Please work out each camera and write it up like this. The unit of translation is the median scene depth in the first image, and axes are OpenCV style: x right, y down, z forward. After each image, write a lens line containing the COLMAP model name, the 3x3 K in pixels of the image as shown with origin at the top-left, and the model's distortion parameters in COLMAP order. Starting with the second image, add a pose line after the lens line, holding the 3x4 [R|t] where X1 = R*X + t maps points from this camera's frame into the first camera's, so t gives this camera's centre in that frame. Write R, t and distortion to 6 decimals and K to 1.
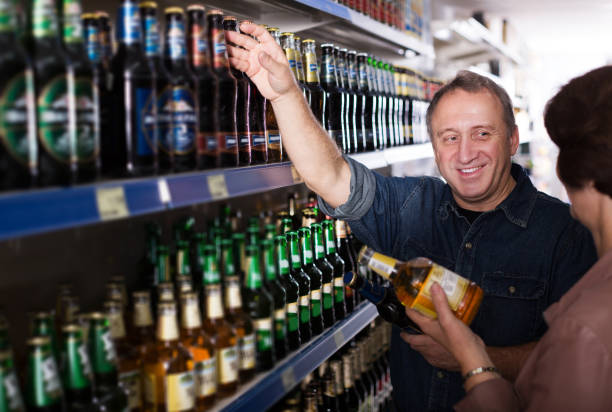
lens RADIAL K [[884.8, 0, 306.0], [0, 884.8, 206.0], [0, 0, 1]] dist [-0.118094, 0.043875]
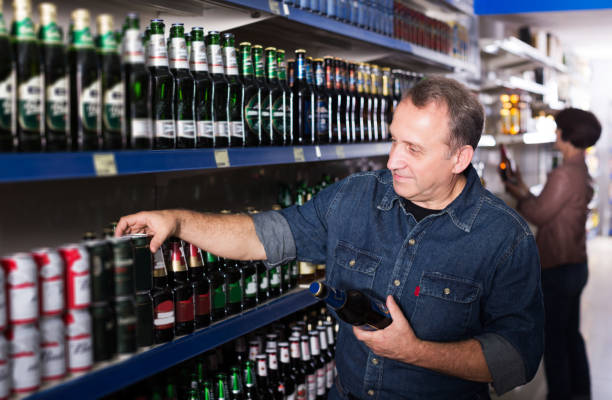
lens RADIAL K [[904.2, 0, 306.0], [0, 904.2, 200.0], [0, 0, 1]] dist [-0.116697, -0.035049]
pose [[0.997694, 0.018366, -0.065346, -0.033864], [-0.018840, 0.999800, -0.006636, 0.073760], [0.065211, 0.007852, 0.997841, -0.734076]]
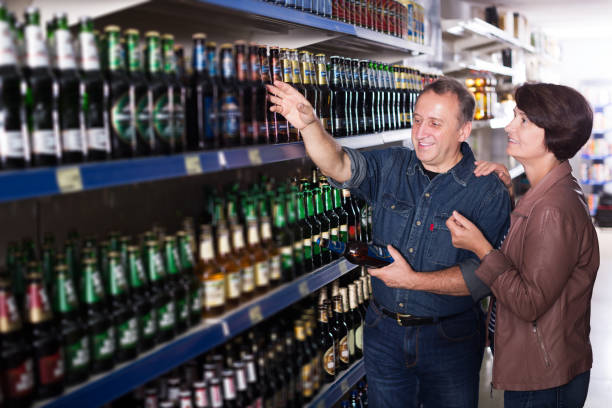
lens RADIAL K [[868.7, 0, 306.0], [0, 868.7, 204.0], [0, 0, 1]] dist [-0.110460, 0.077997]
pose [[0.998854, -0.001374, -0.047841, 0.051787], [0.002380, 0.999777, 0.020972, 0.023290], [0.047801, -0.021062, 0.998635, -0.429661]]
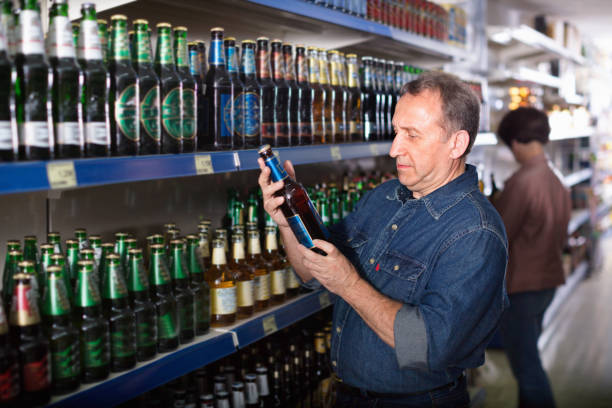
lens RADIAL K [[868.7, 0, 306.0], [0, 868.7, 204.0], [0, 0, 1]] dist [-0.110460, 0.077997]
pose [[0.994543, 0.028402, -0.100392, 0.082421], [-0.027284, 0.999550, 0.012487, 0.027054], [0.100701, -0.009680, 0.994870, -0.363830]]
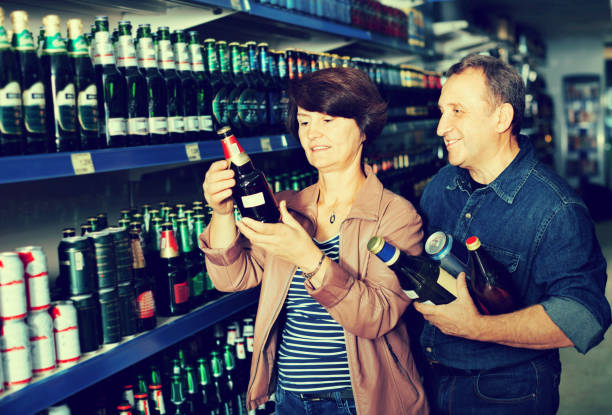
lens RADIAL K [[890.2, 0, 306.0], [0, 890.2, 207.5], [0, 0, 1]] dist [-0.101748, 0.008831]
pose [[0.999229, -0.027630, -0.027879, -0.036173], [0.028104, 0.999465, 0.016741, 0.073090], [0.027402, -0.017512, 0.999471, -0.768009]]
